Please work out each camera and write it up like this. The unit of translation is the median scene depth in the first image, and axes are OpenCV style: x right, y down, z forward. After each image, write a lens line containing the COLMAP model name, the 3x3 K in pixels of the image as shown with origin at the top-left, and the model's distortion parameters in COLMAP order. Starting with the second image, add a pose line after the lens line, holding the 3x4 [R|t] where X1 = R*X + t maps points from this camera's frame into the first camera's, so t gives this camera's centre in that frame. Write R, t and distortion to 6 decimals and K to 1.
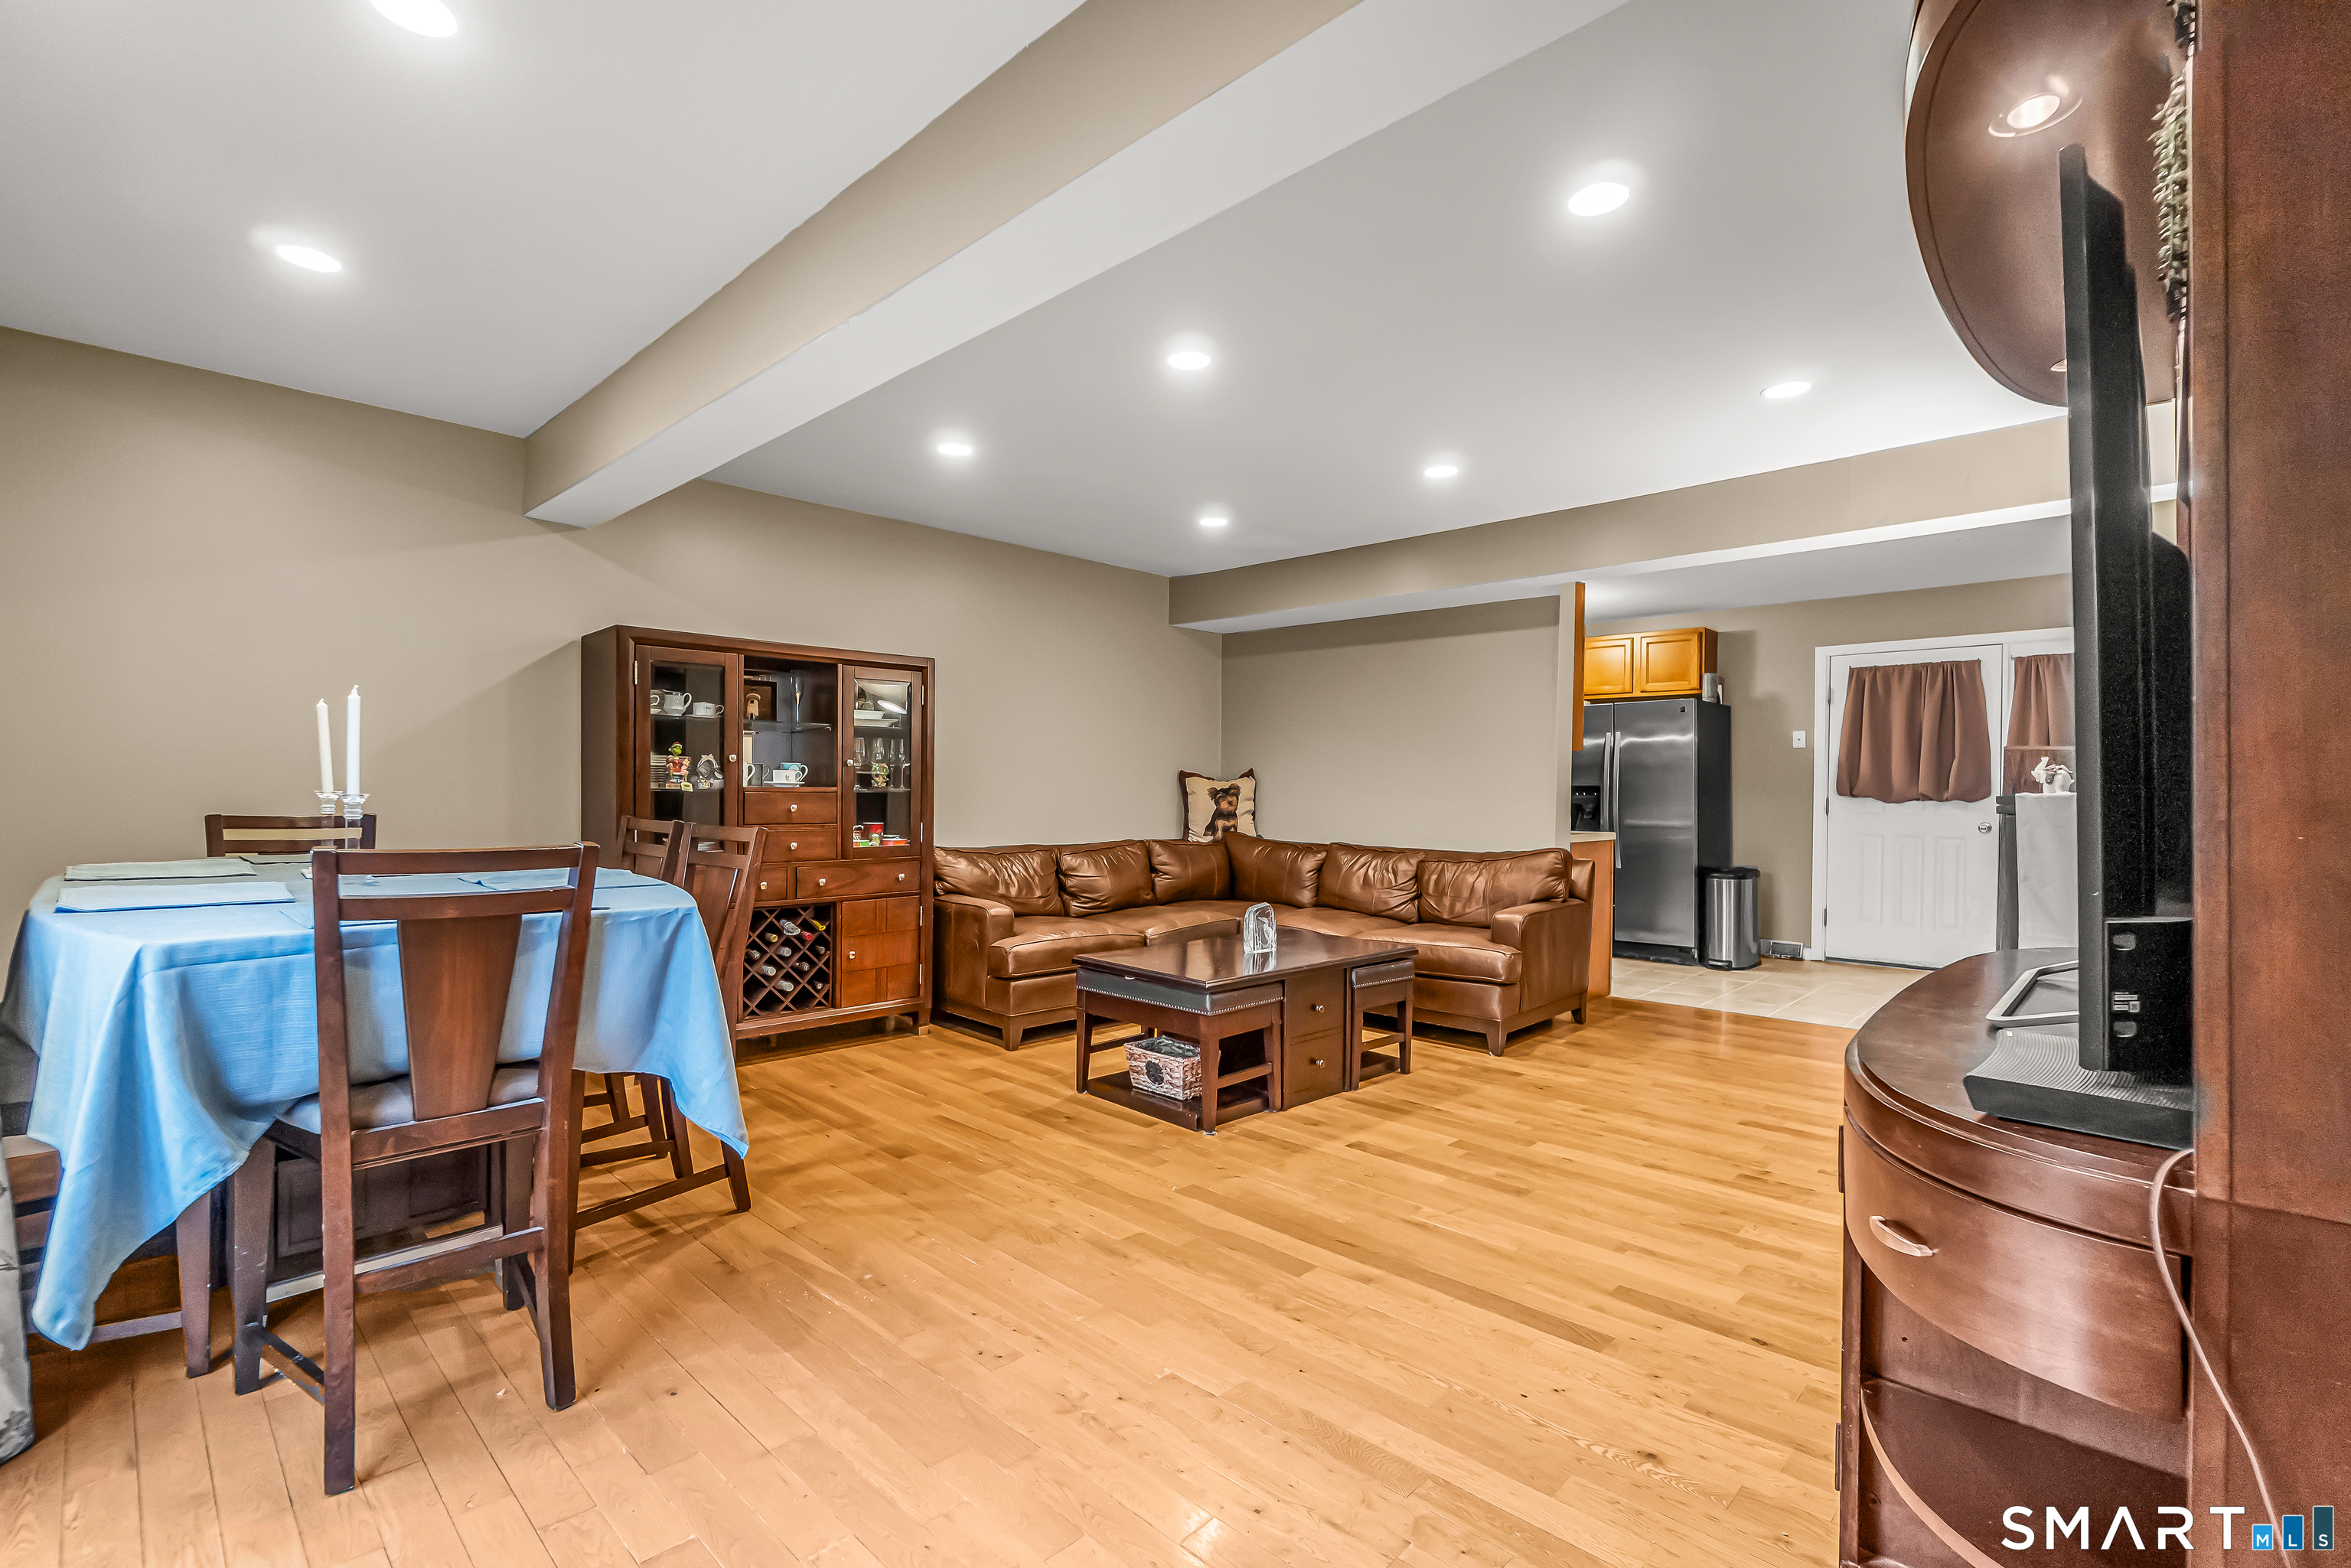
lens RADIAL K [[1037.4, 0, 1182.7], [0, 1037.4, 784.9], [0, 0, 1]] dist [-0.003115, -0.000107]
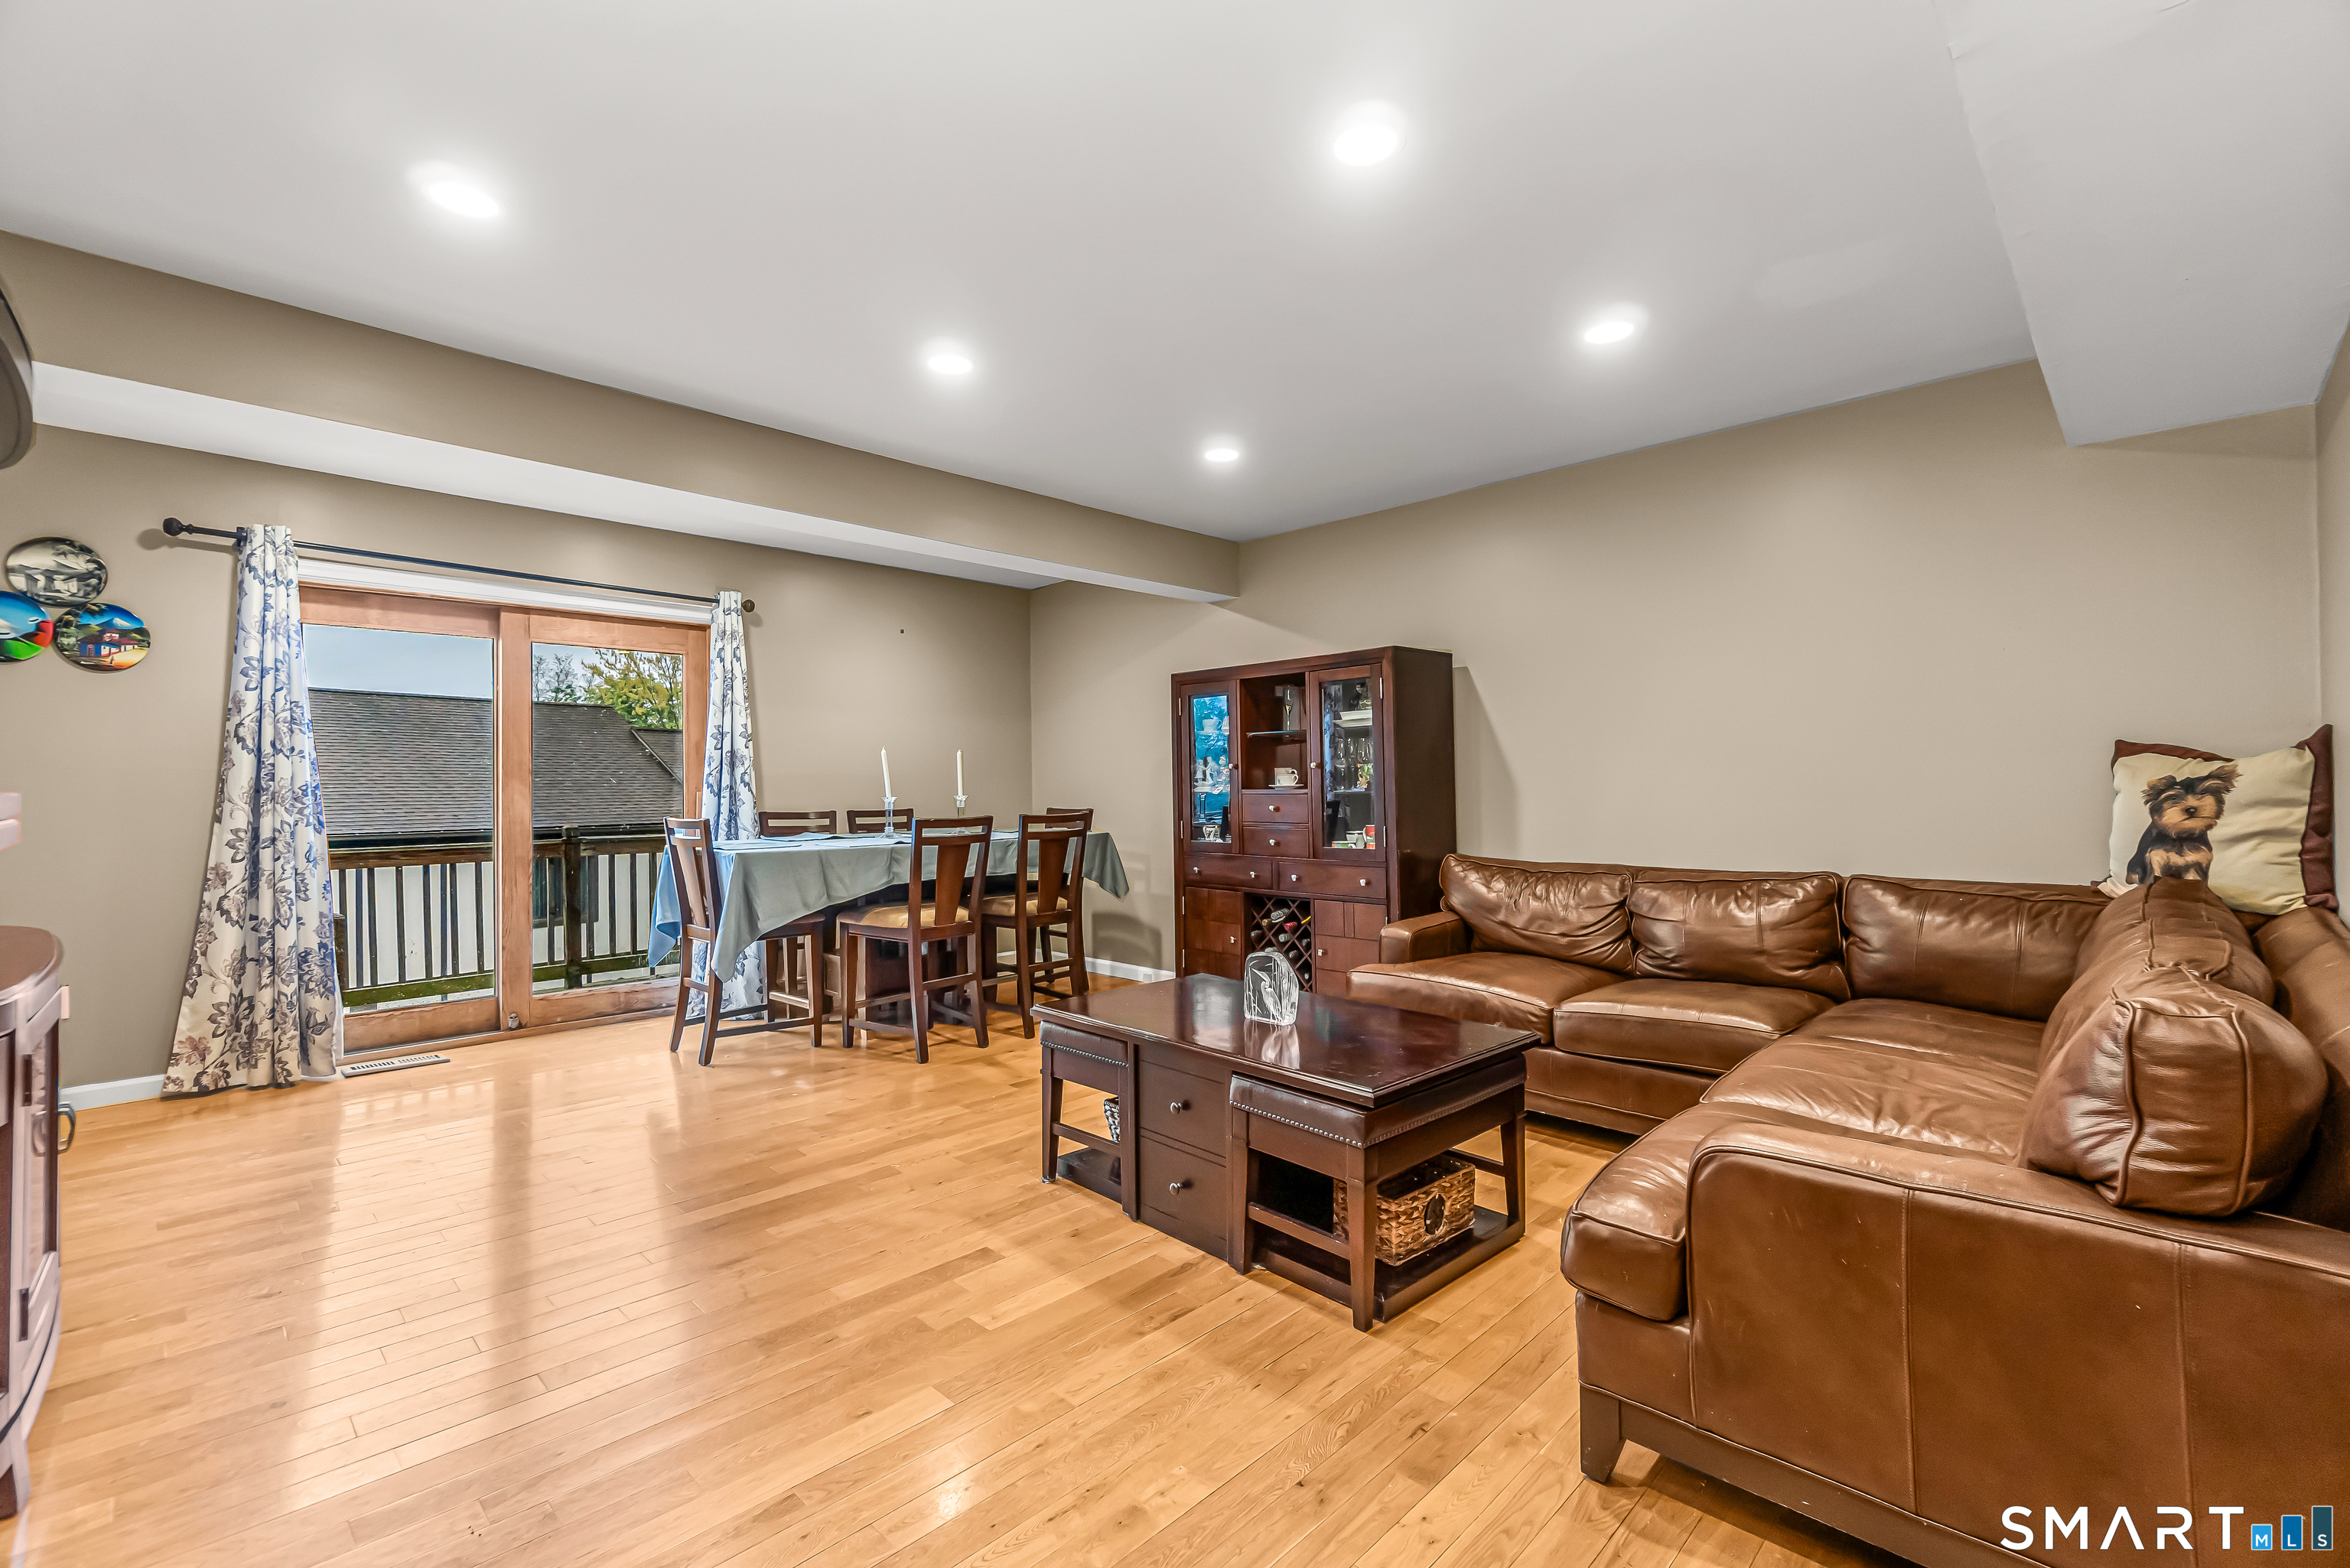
lens RADIAL K [[1036.9, 0, 1181.8], [0, 1036.9, 783.5], [0, 0, 1]] dist [-0.003115, -0.000107]
pose [[-0.012409, -0.010293, -0.999870, 0.841992], [0.016936, 0.999801, -0.010502, 0.005635], [0.999780, -0.017064, -0.012232, 1.036150]]
